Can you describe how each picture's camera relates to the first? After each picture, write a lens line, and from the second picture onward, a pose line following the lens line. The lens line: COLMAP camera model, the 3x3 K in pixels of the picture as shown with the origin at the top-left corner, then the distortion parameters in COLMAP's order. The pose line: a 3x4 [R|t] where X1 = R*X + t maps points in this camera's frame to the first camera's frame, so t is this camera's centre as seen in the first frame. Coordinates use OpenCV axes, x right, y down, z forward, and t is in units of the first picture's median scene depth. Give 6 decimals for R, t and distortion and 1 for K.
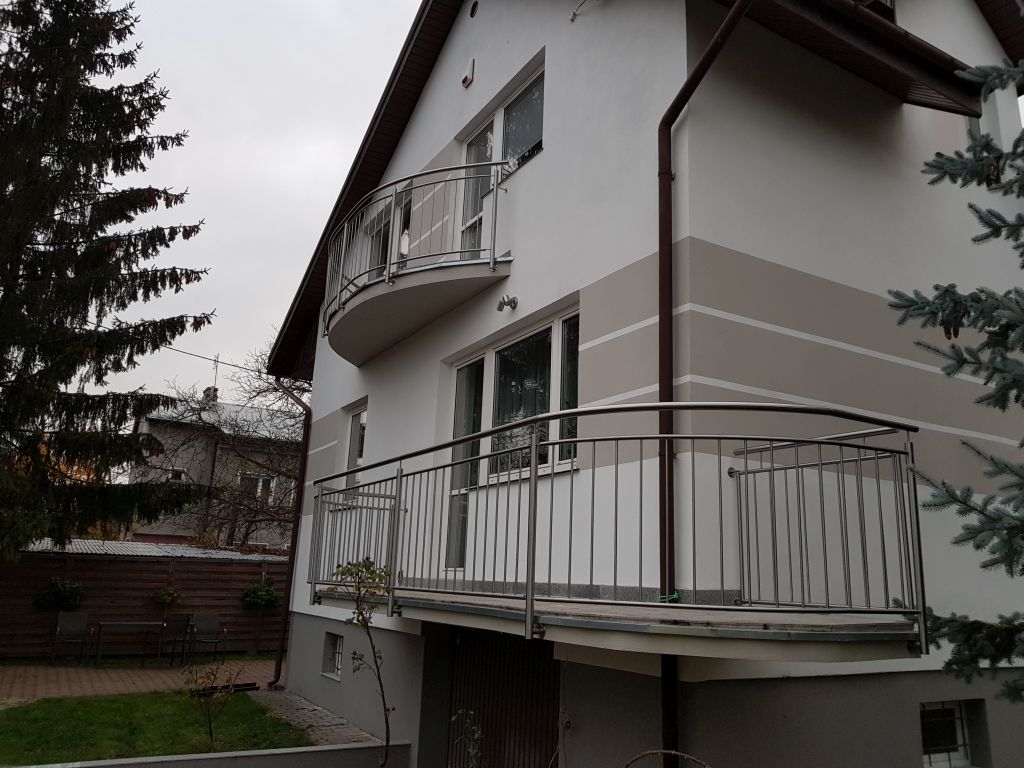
lens RADIAL K [[772.1, 0, 512.0], [0, 772.1, 384.0], [0, 0, 1]] dist [0.001245, -0.004246]
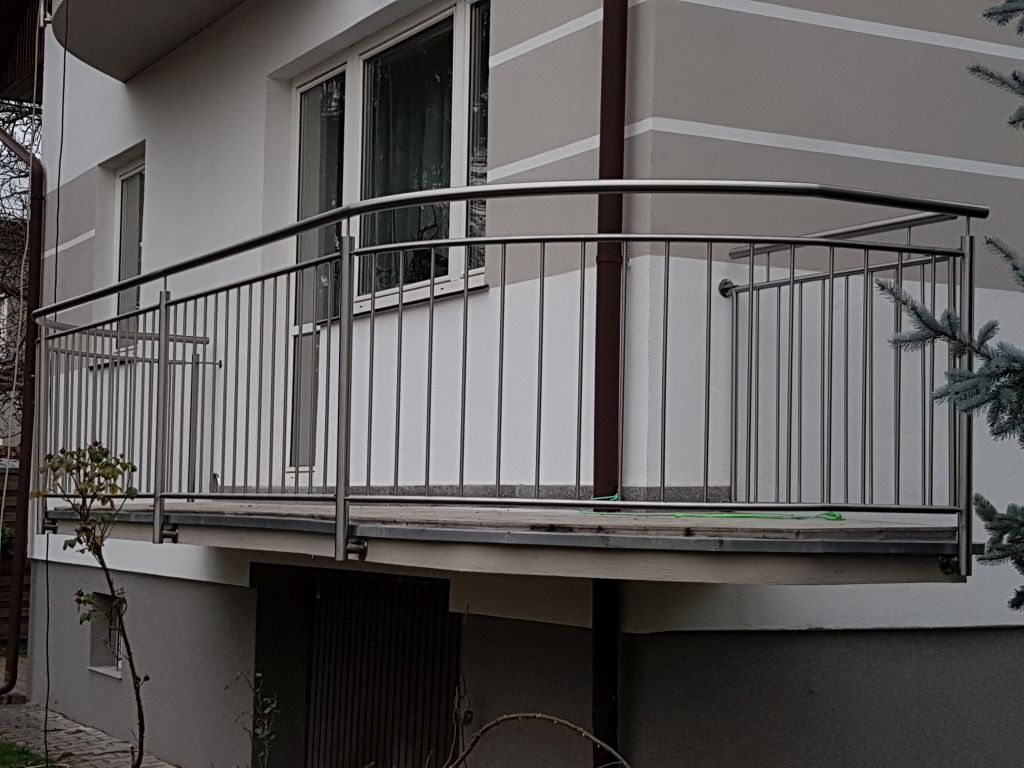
lens RADIAL K [[1791.9, 0, 512.0], [0, 1791.9, 384.0], [0, 0, 1]] dist [0.106711, -0.083180]
pose [[0.999091, -0.017738, -0.038757, 0.176335], [0.024245, 0.984359, 0.174500, -0.052495], [0.035055, -0.175282, 0.983894, -0.333041]]
